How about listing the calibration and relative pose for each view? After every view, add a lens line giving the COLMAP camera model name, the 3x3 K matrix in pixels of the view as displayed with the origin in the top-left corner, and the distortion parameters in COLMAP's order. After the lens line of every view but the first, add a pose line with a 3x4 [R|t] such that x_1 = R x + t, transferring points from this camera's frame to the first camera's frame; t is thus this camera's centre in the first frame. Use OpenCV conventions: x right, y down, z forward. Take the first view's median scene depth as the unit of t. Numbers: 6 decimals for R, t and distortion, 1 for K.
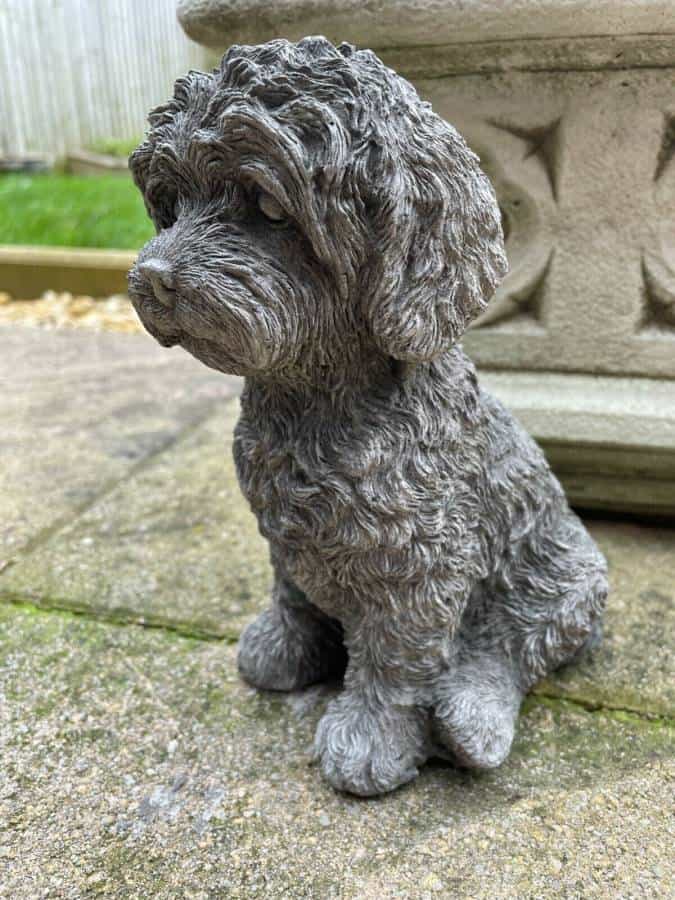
lens RADIAL K [[741.4, 0, 330.2], [0, 741.4, 440.2], [0, 0, 1]] dist [0.070616, -0.129316]
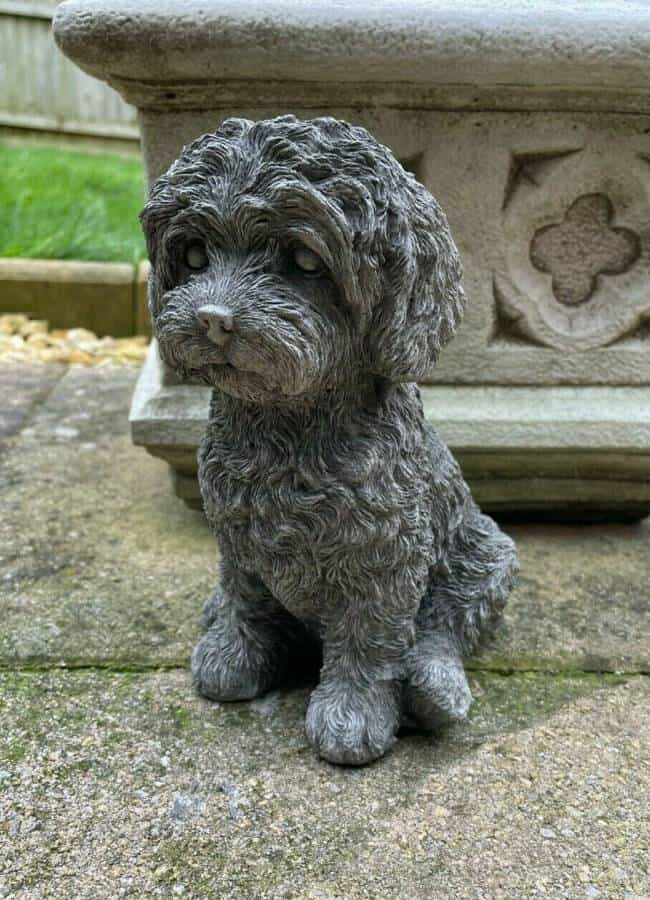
lens RADIAL K [[958.9, 0, 283.5], [0, 958.9, 476.3], [0, 0, 1]] dist [0.041338, 0.000000]
pose [[0.945362, -0.076033, 0.317031, -0.465311], [0.075344, 0.997053, 0.014449, 0.007585], [-0.317196, 0.010227, 0.948305, -0.335332]]
